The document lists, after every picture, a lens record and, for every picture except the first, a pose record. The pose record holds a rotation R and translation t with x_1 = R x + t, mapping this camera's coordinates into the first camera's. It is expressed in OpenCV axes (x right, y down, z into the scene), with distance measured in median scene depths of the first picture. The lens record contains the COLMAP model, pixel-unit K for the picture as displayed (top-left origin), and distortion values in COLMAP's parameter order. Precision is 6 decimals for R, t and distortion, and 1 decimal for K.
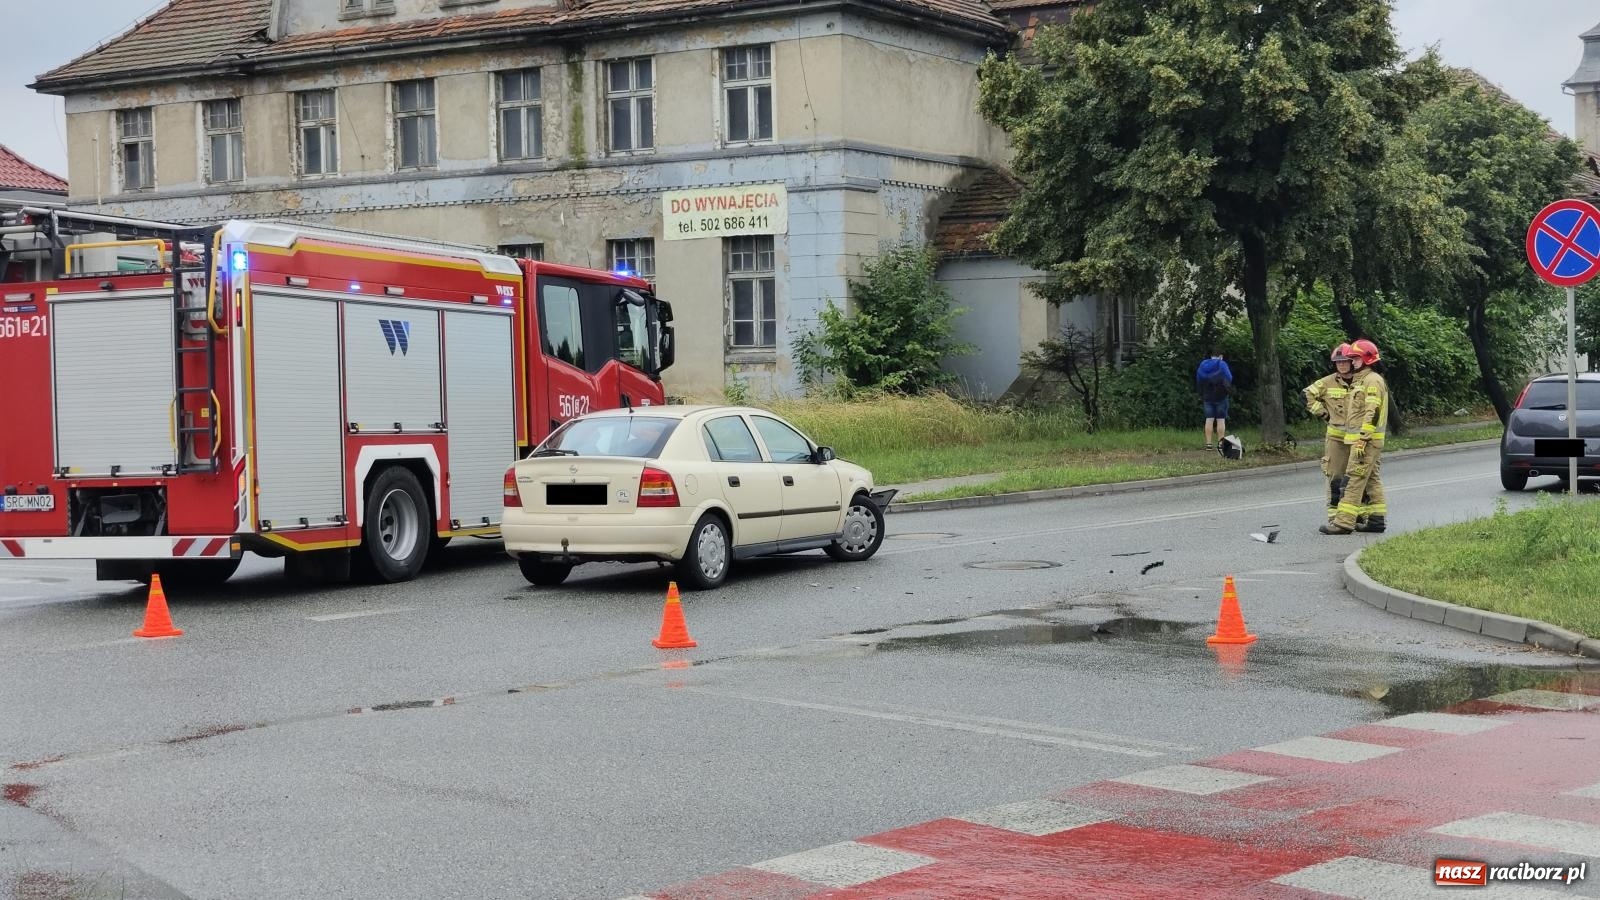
lens RADIAL K [[2283.9, 0, 839.9], [0, 2283.9, 434.9], [0, 0, 1]] dist [0.070887, 0.000000]
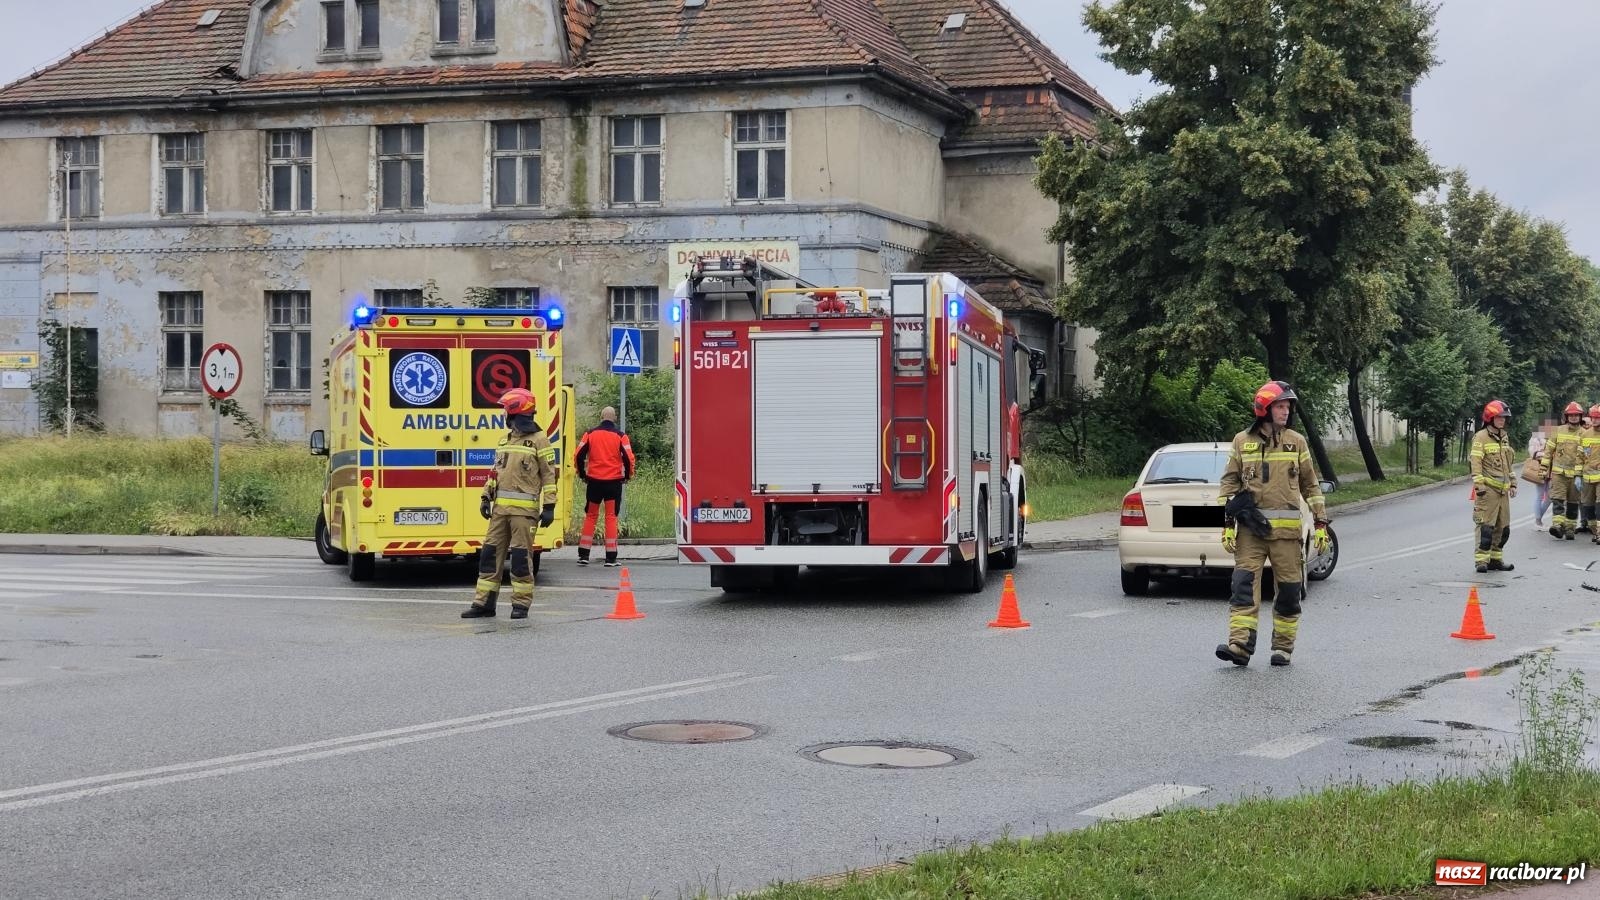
lens RADIAL K [[2283.9, 0, 827.4], [0, 2283.9, 428.3], [0, 0, 1]] dist [0.070887, 0.000000]
pose [[0.980891, 0.025168, 0.192922, -0.205581], [-0.020068, 0.999397, -0.028345, 0.006956], [-0.193519, 0.023931, 0.980805, -0.044154]]
